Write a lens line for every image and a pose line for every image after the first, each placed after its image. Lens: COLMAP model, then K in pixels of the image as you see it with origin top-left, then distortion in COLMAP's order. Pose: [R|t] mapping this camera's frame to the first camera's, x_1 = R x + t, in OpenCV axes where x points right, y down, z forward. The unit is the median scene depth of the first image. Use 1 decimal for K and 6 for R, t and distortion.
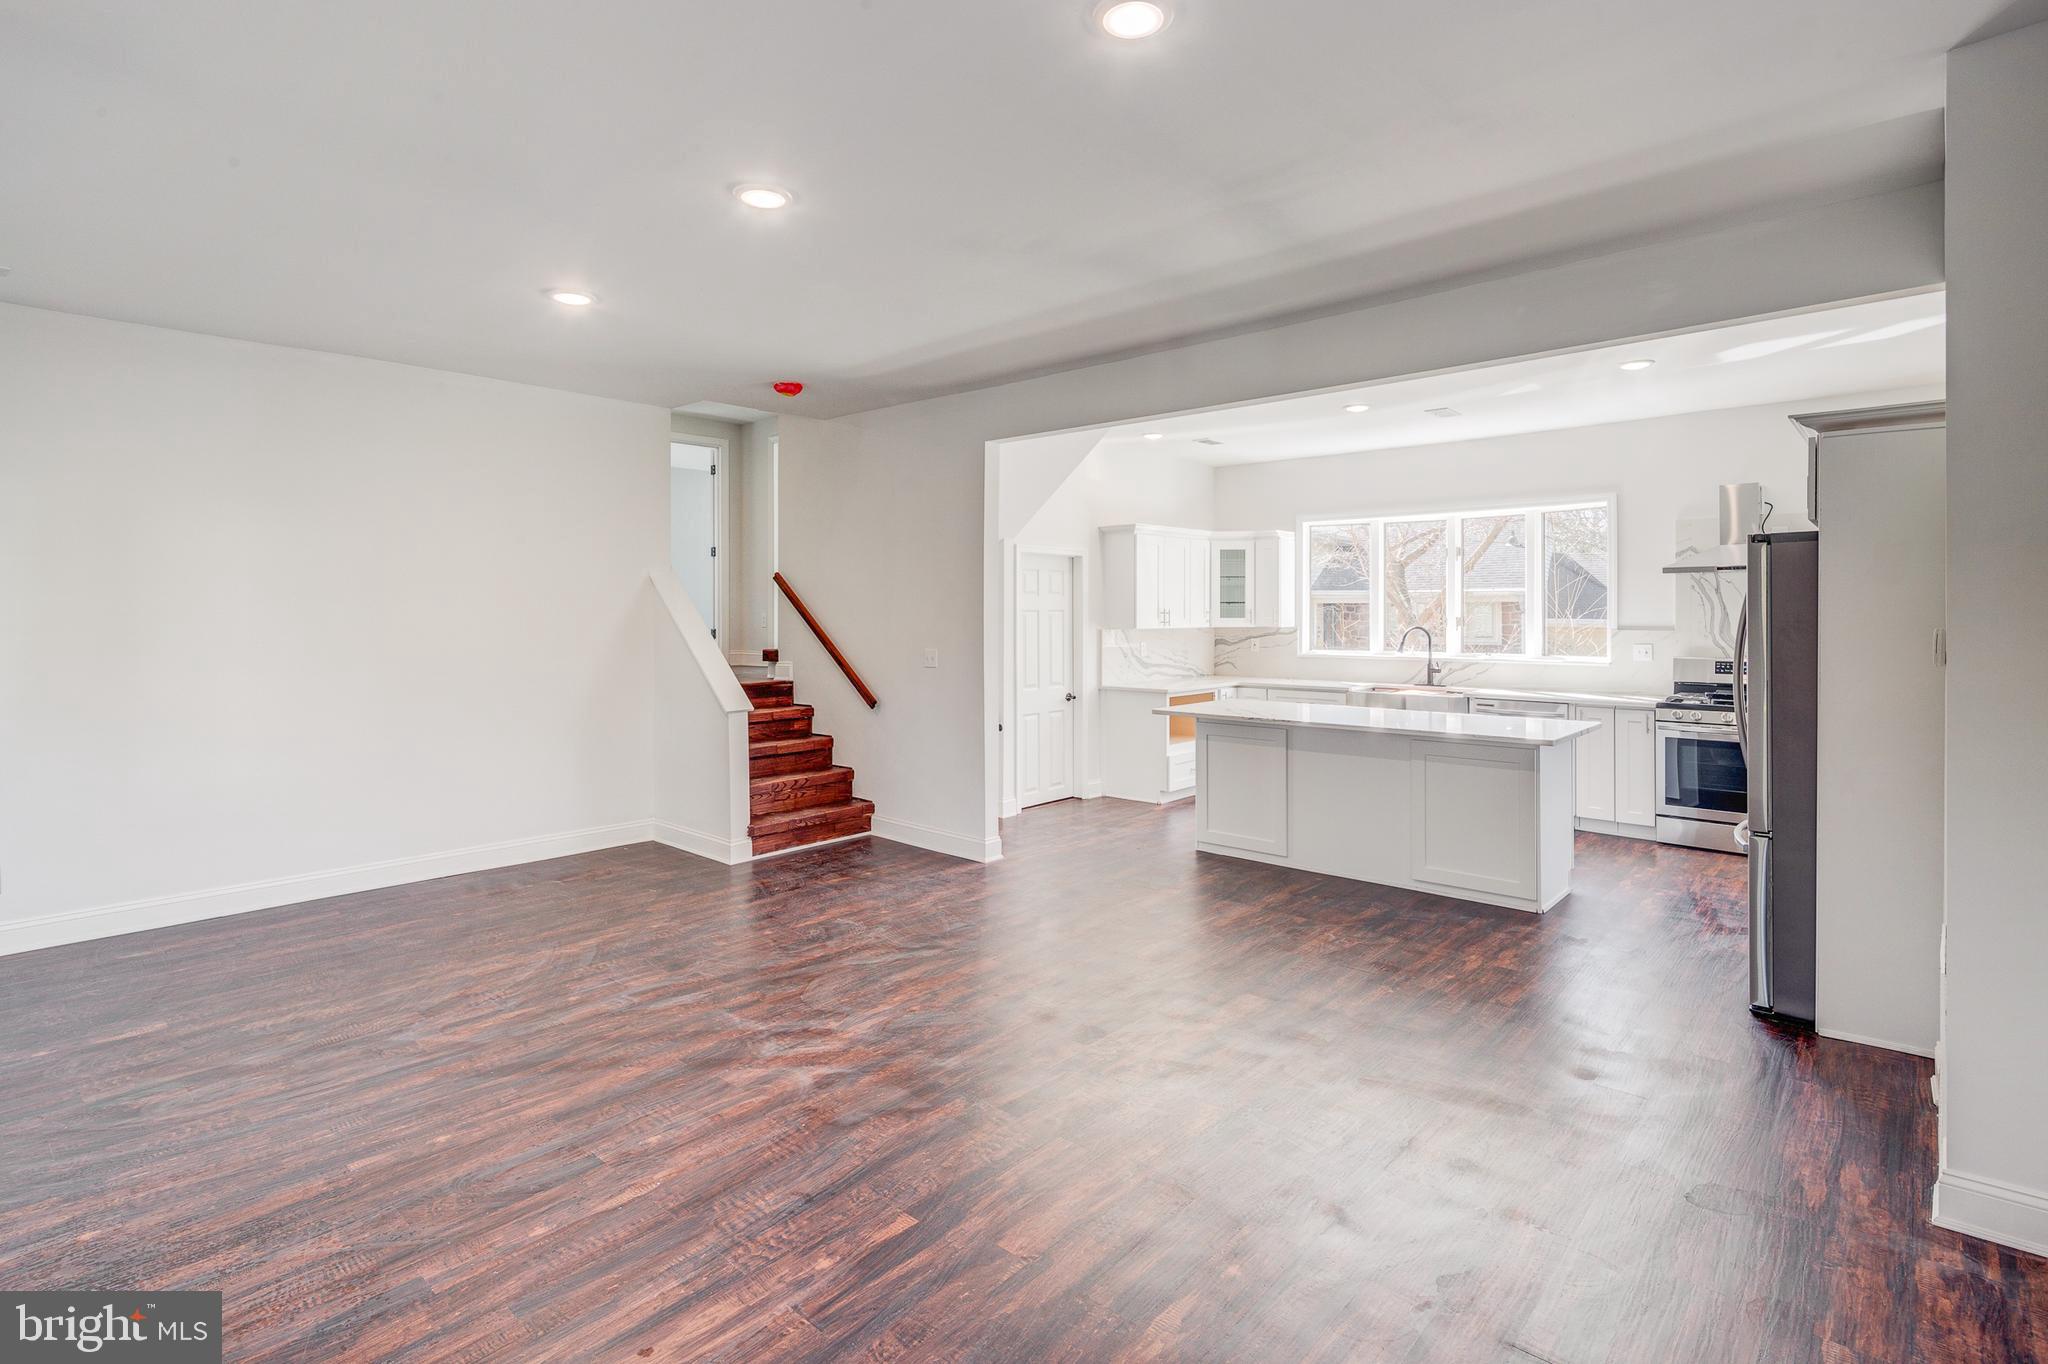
lens RADIAL K [[988.6, 0, 1037.6], [0, 988.6, 619.7], [0, 0, 1]] dist [0.011652, -0.007680]
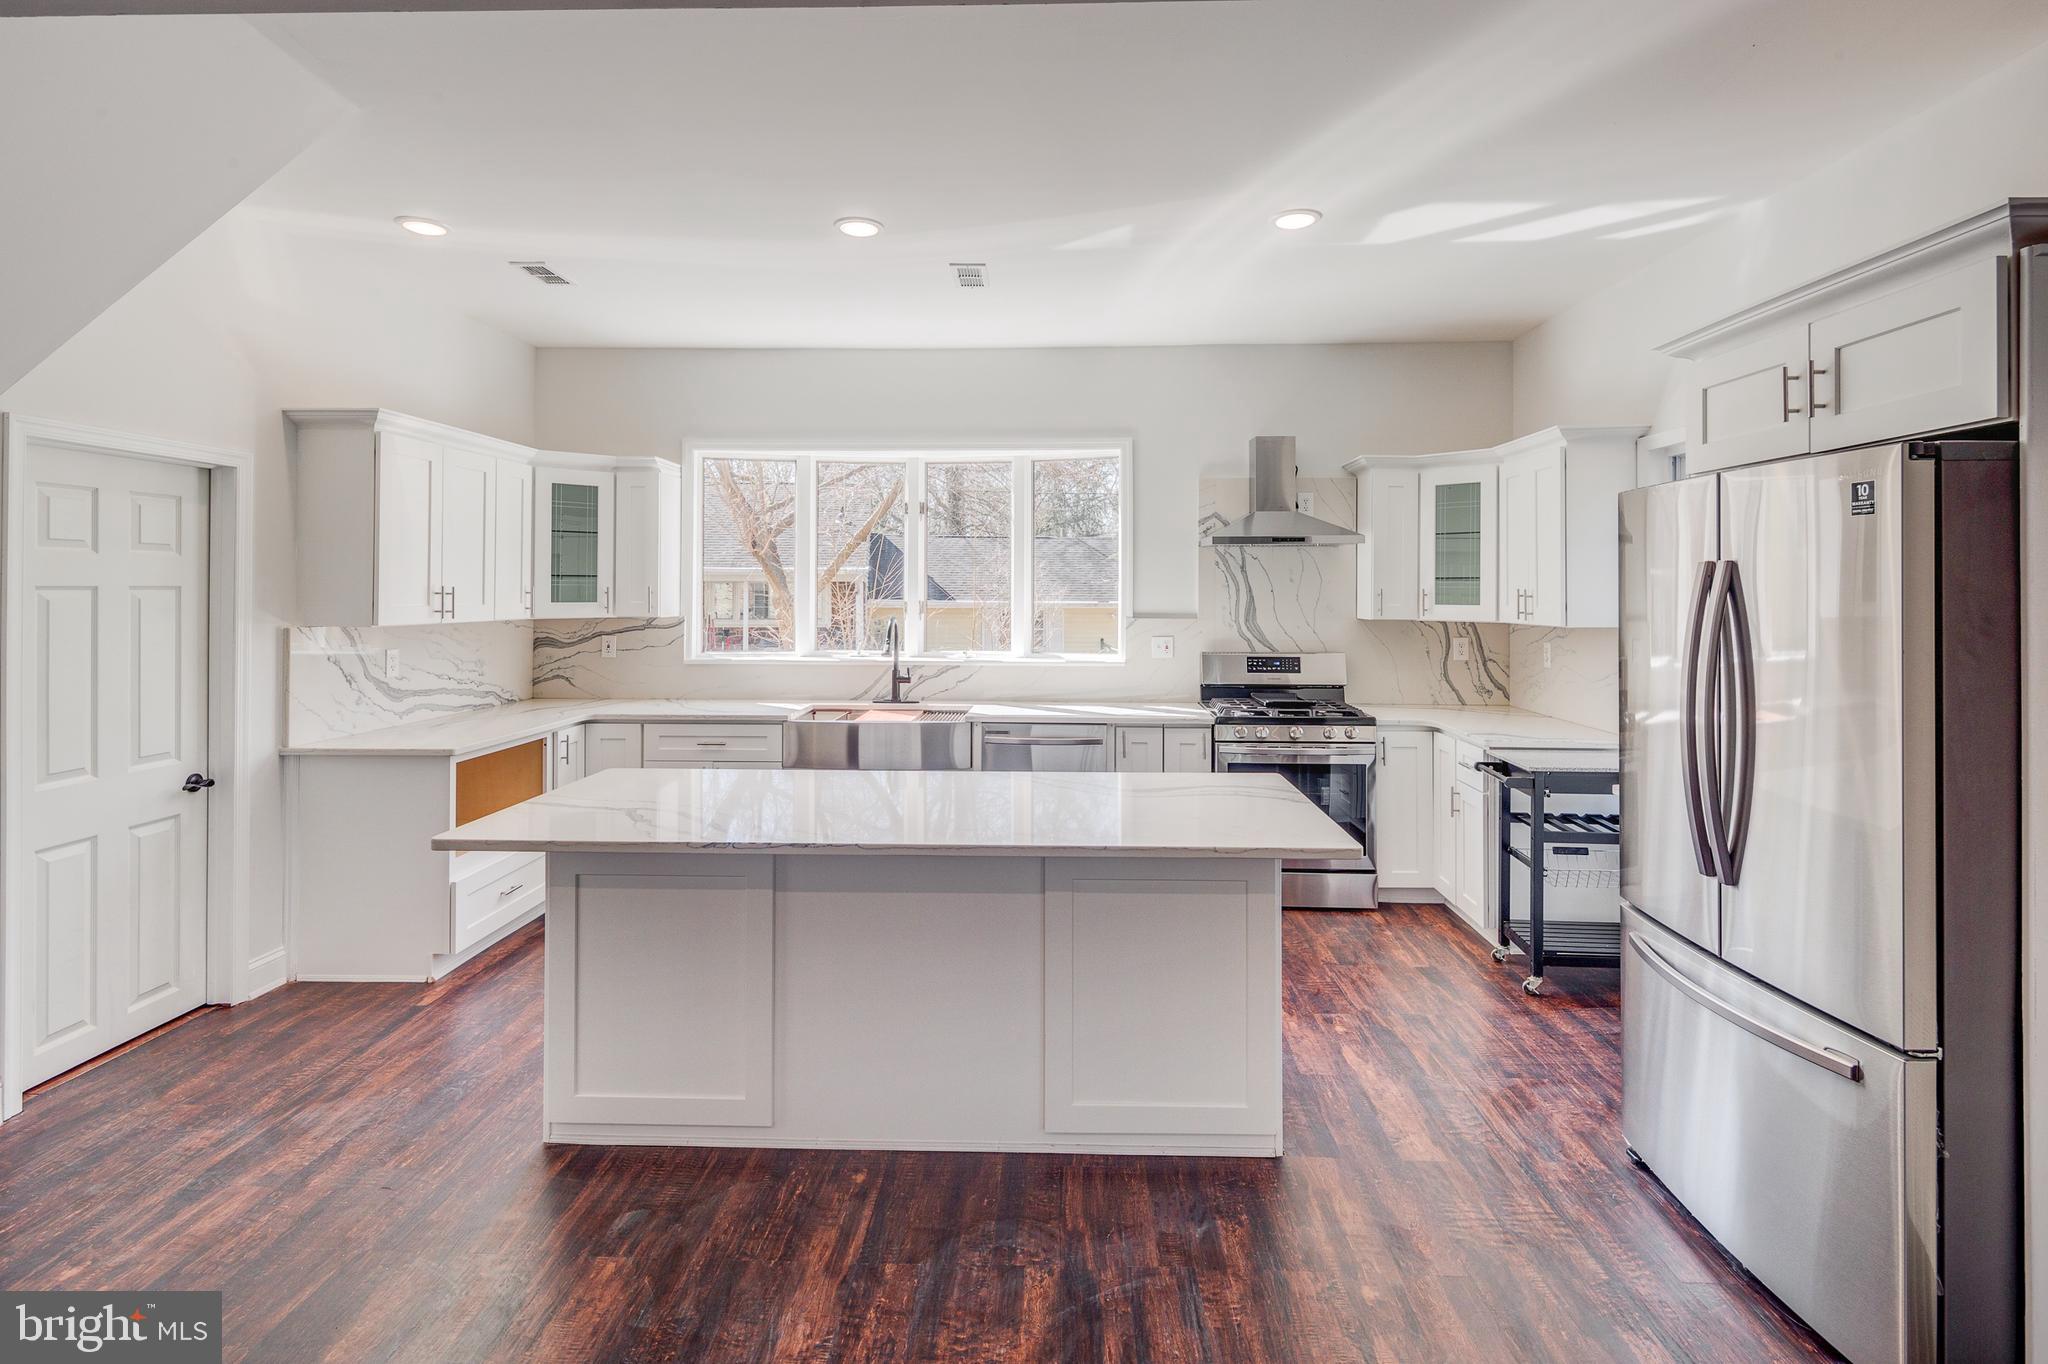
lens RADIAL K [[988.6, 0, 1031.4], [0, 988.6, 584.9], [0, 0, 1]] dist [0.011652, -0.007680]
pose [[0.769577, 0.008914, 0.638492, 0.035506], [0.000389, 0.999896, -0.014428, -0.003768], [-0.638554, 0.011352, 0.769493, 0.418693]]
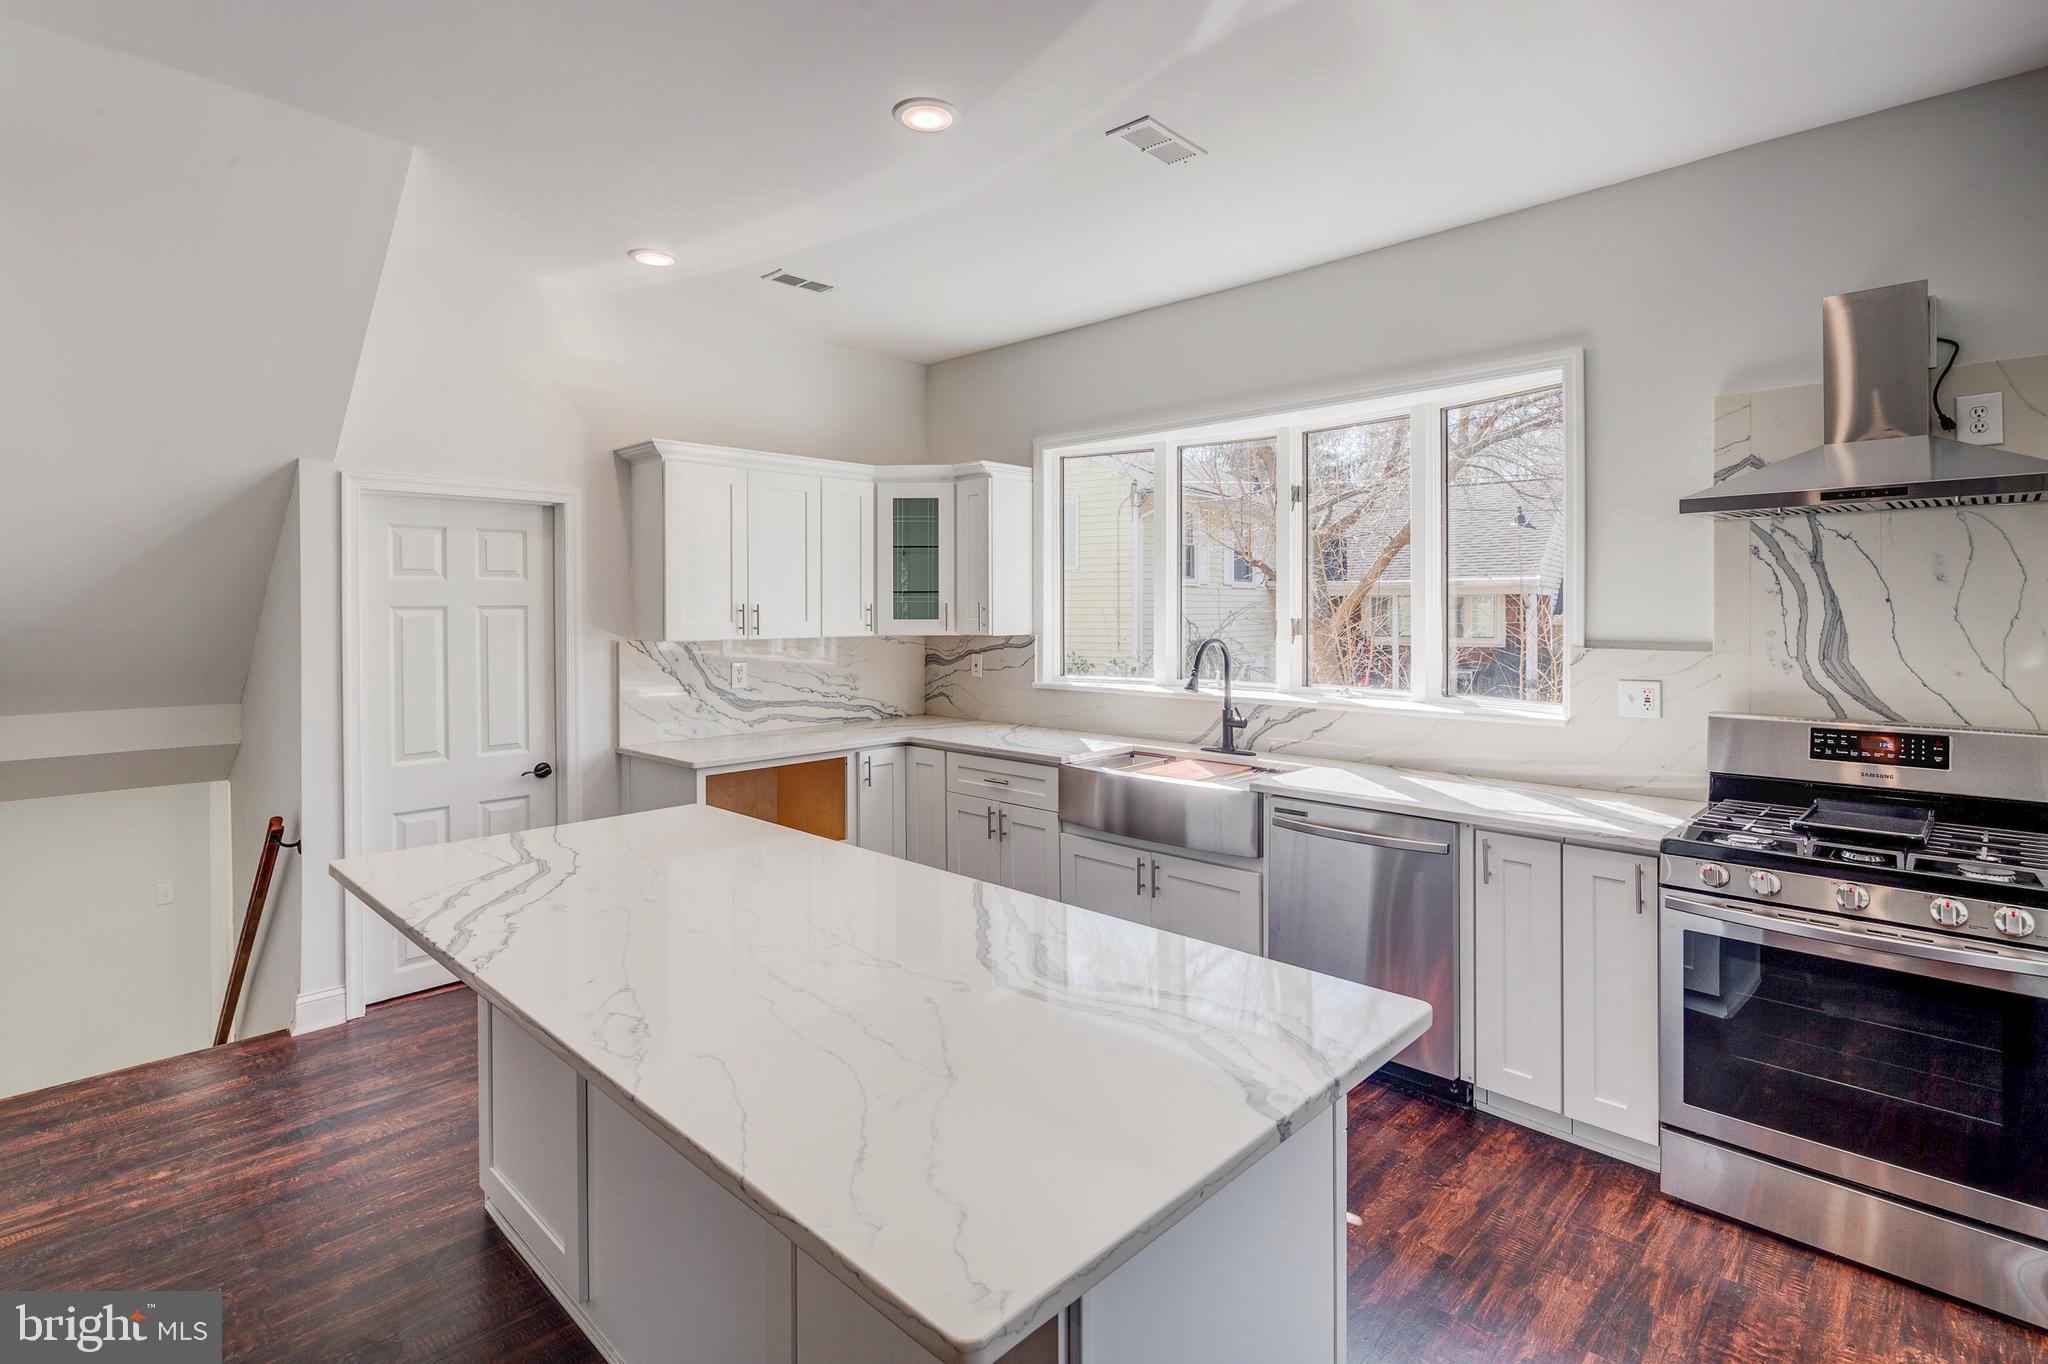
lens RADIAL K [[988.6, 0, 1035.7], [0, 988.6, 614.2], [0, 0, 1]] dist [0.011652, -0.007680]
pose [[0.999254, -0.000741, -0.038612, 0.315860], [0.000691, 0.999999, -0.001313, -0.004340], [0.038613, 0.001285, 0.999253, 0.482162]]
